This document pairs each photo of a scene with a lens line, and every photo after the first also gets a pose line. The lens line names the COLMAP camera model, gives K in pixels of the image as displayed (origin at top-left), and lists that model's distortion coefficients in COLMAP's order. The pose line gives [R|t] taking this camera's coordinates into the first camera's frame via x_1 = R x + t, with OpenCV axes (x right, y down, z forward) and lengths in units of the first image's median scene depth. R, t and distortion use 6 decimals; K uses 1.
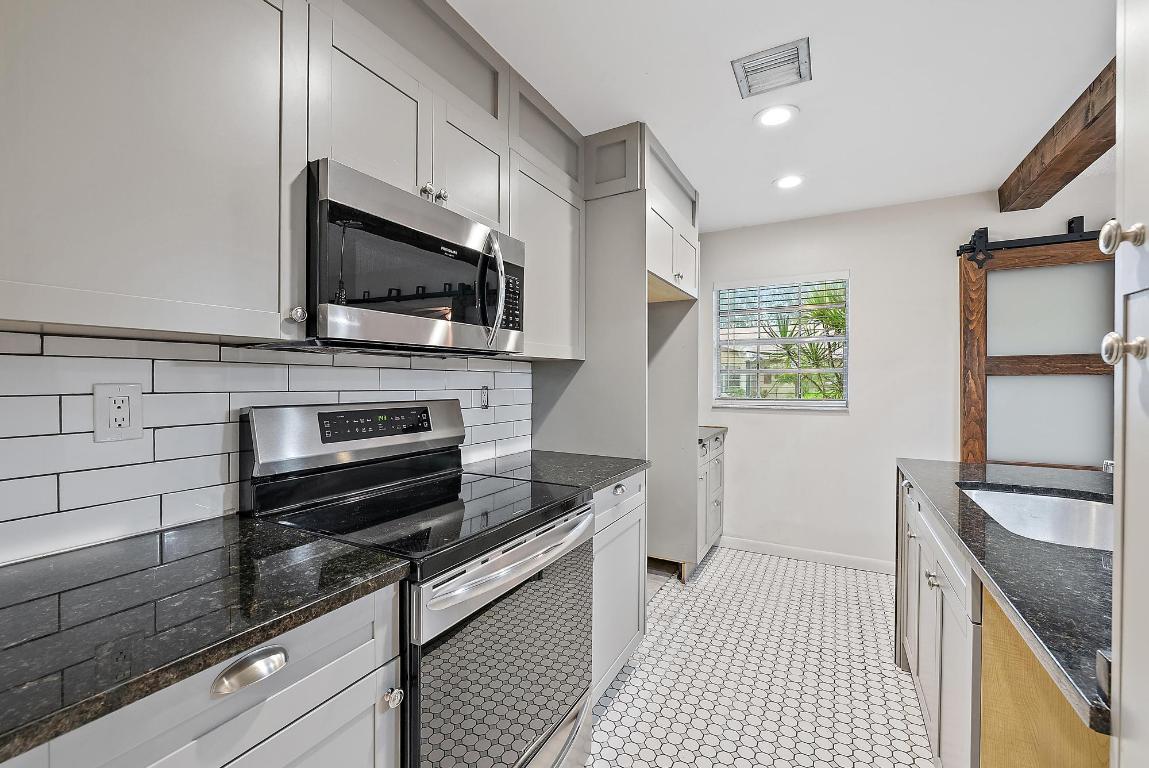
lens RADIAL K [[461.3, 0, 582.1], [0, 461.3, 382.8], [0, 0, 1]] dist [0.001500, -0.001511]
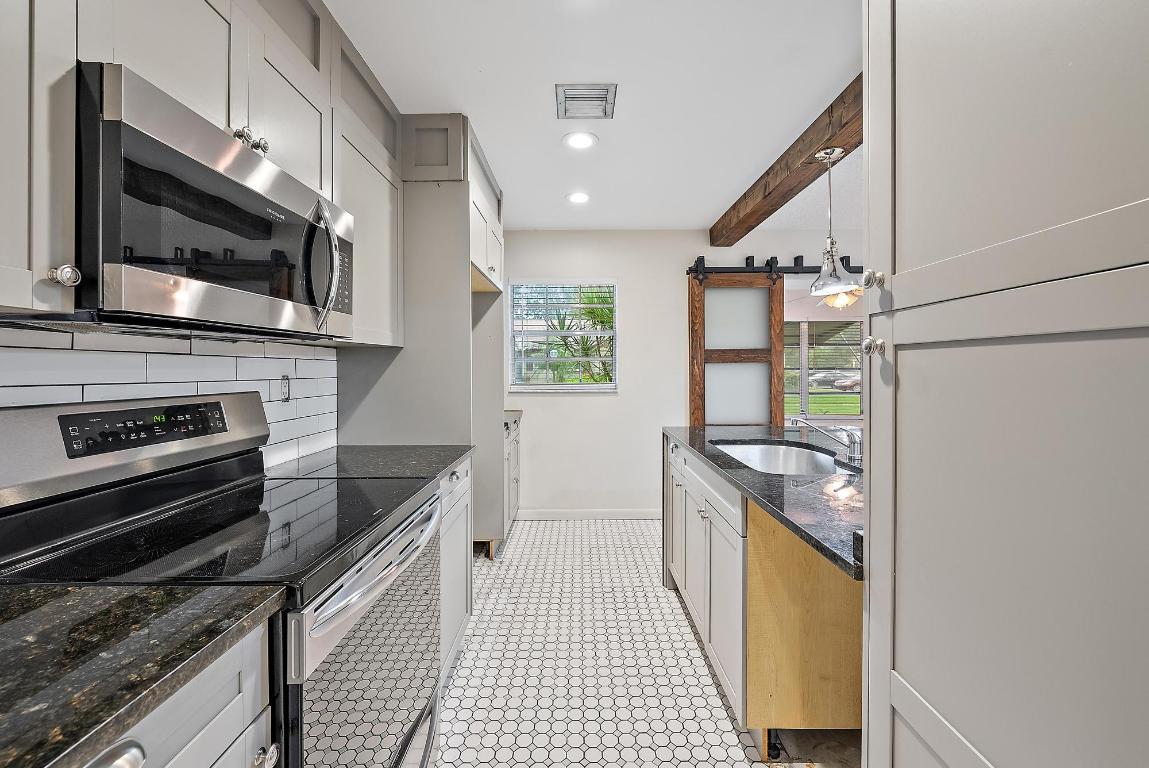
lens RADIAL K [[440.3, 0, 582.9], [0, 440.3, 369.6], [0, 0, 1]] dist [-0.002322, -0.001286]
pose [[0.880114, -0.007137, 0.474709, -0.110867], [0.008010, 0.999968, 0.000182, 0.000619], [-0.474695, 0.003643, 0.880143, 0.020656]]
